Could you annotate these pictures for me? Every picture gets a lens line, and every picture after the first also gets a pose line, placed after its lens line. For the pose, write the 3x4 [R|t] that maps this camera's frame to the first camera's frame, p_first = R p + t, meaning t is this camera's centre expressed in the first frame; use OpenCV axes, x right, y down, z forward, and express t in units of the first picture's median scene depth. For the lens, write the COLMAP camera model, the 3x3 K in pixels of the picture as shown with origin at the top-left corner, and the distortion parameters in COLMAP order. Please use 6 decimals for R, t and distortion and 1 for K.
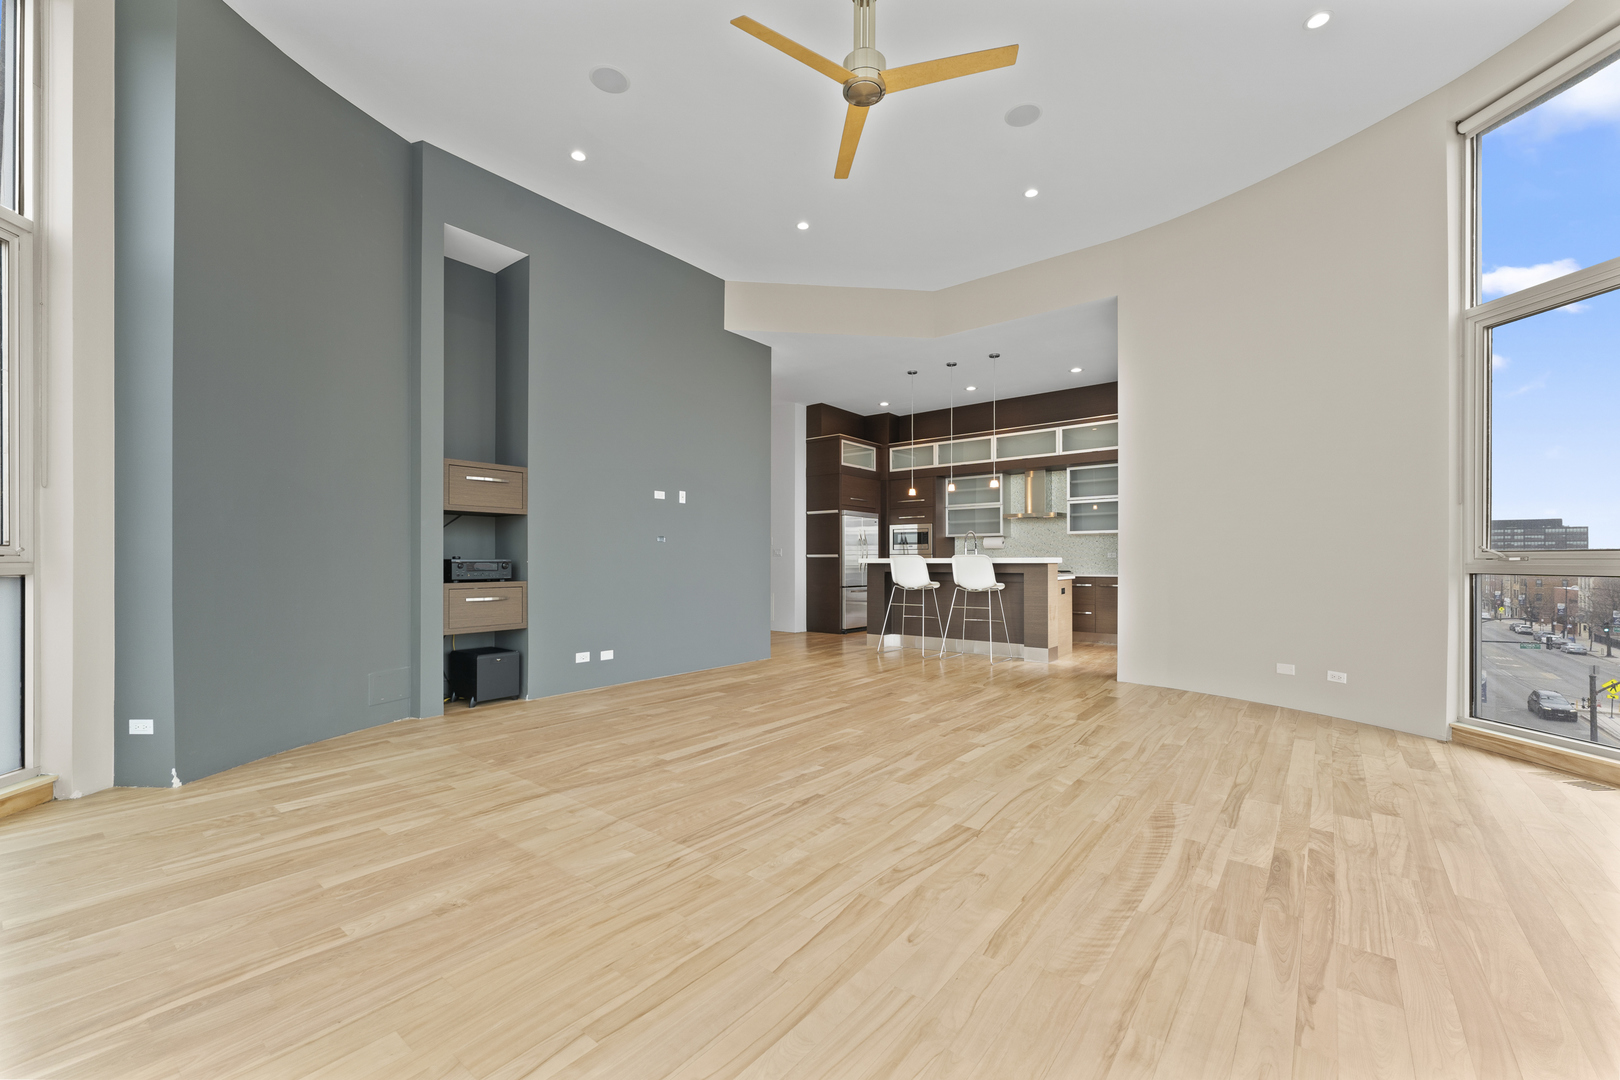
lens RADIAL K [[658.4, 0, 815.8], [0, 658.4, 563.1], [0, 0, 1]] dist [-0.001273, -0.000103]
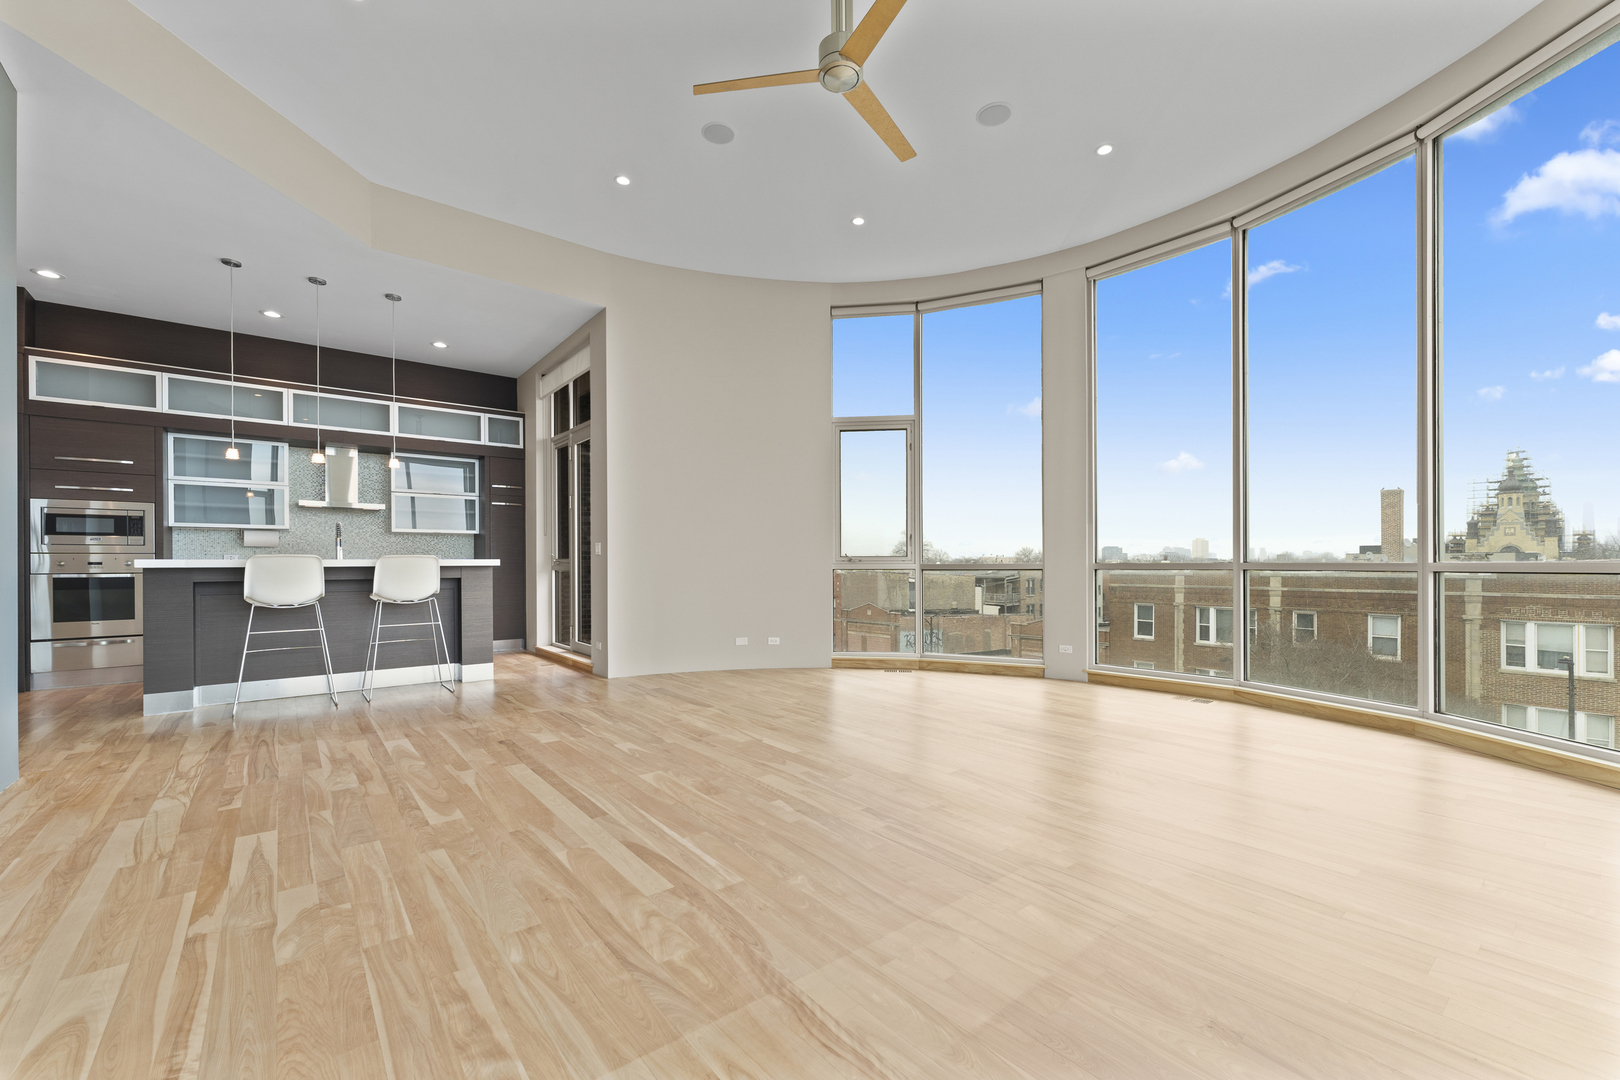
lens RADIAL K [[658.4, 0, 815.8], [0, 658.4, 563.1], [0, 0, 1]] dist [-0.001273, -0.000103]
pose [[0.219892, -0.001603, 0.975523, -0.389219], [0.007100, 0.999975, 0.000043, 0.000017], [-0.975498, 0.006917, 0.219898, 0.361555]]
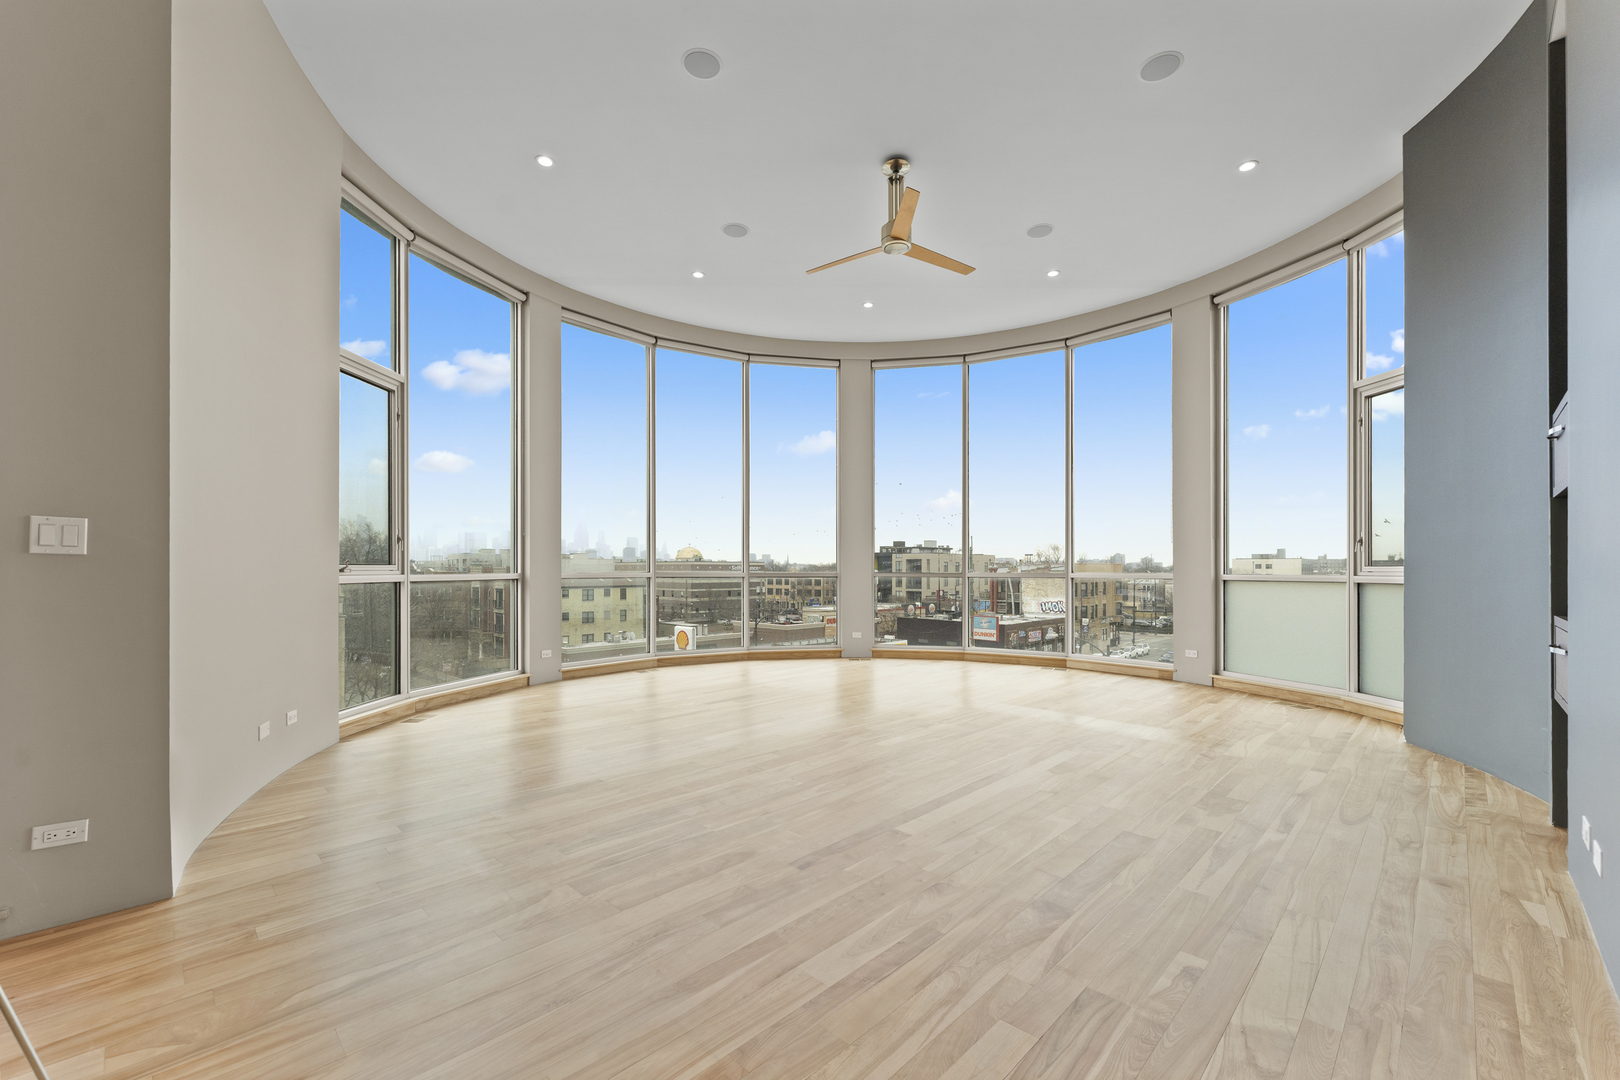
lens RADIAL K [[656.4, 0, 806.9], [0, 656.4, 567.0], [0, 0, 1]] dist [-0.000091, -0.000007]
pose [[-0.993846, -0.004323, 0.110688, 0.051201], [-0.003916, 0.999985, 0.003891, -0.009600], [-0.110703, 0.003434, -0.993848, 1.081026]]
